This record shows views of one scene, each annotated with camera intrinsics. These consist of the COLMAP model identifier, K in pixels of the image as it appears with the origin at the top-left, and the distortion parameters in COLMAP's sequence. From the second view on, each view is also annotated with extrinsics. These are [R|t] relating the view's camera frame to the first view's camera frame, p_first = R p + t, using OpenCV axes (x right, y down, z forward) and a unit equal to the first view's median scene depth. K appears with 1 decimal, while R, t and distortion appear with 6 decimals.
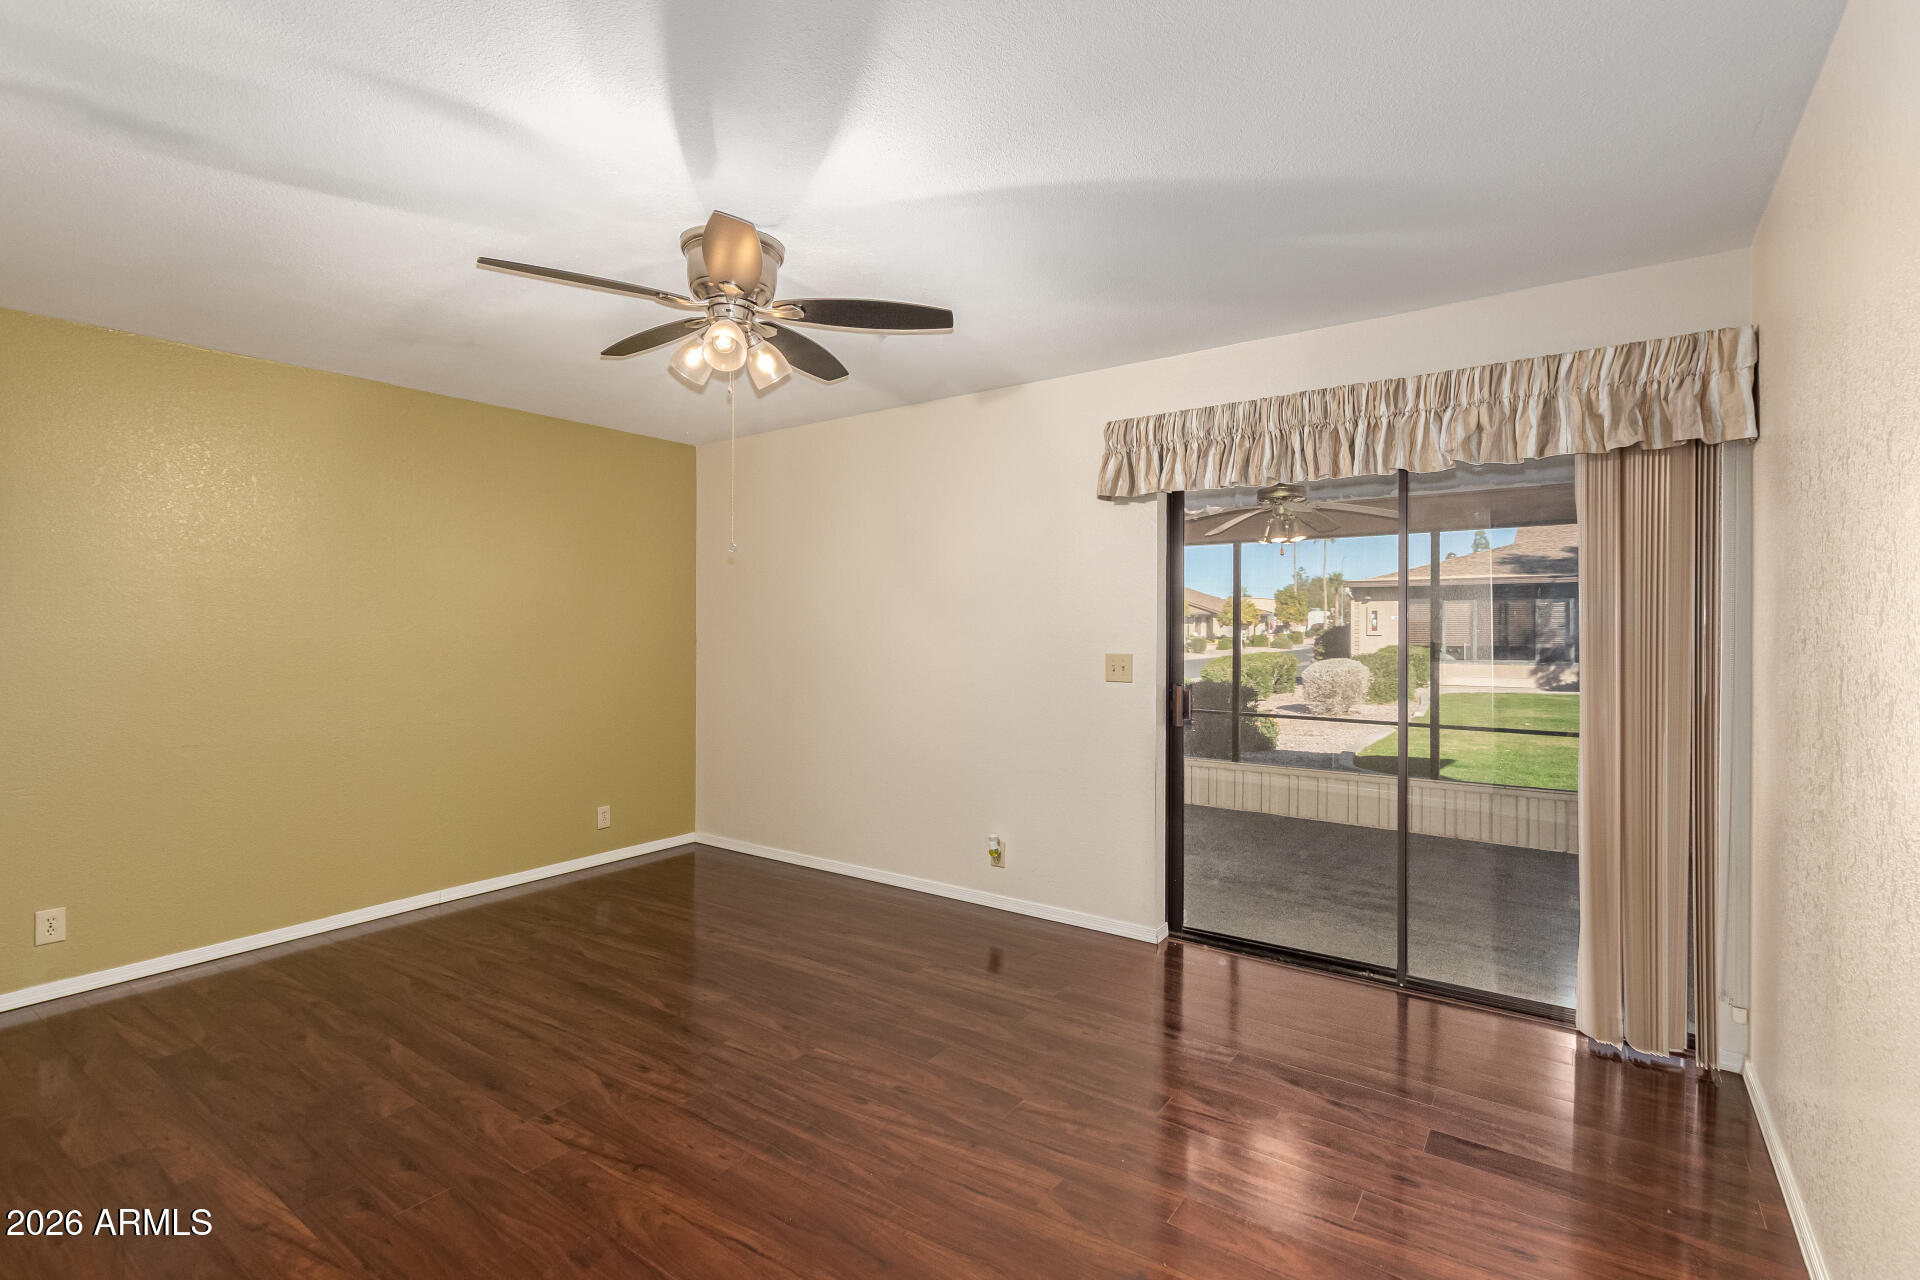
lens RADIAL K [[883.9, 0, 976.0], [0, 883.9, 640.6], [0, 0, 1]] dist [0.004487, 0.000137]
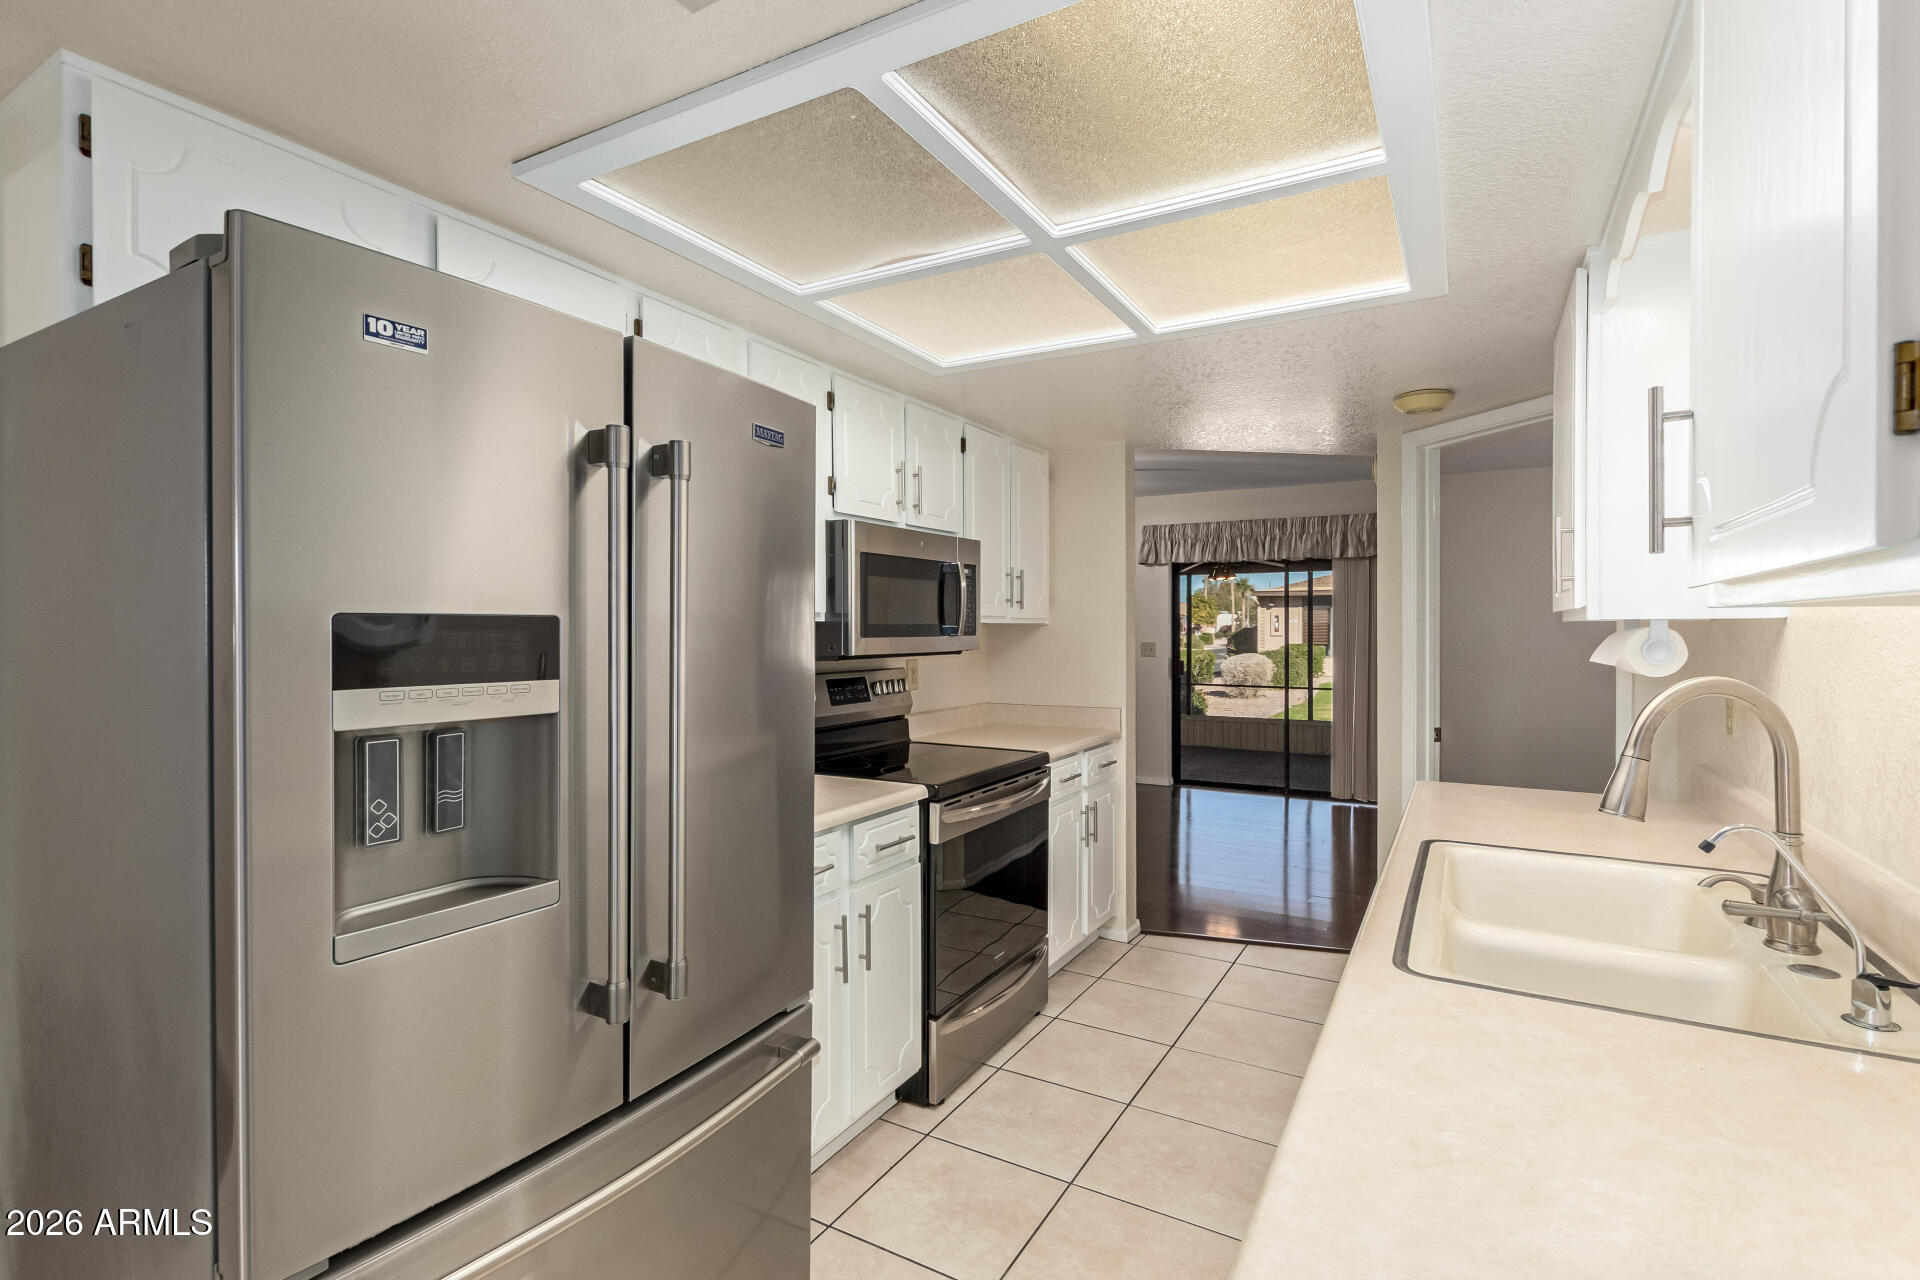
lens RADIAL K [[883.9, 0, 951.0], [0, 883.9, 634.0], [0, 0, 1]] dist [0.004487, 0.000137]
pose [[0.997598, 0.000084, 0.069273, -0.427229], [0.000557, 0.999957, -0.009236, 0.015428], [-0.069270, 0.009252, 0.997555, -0.966131]]
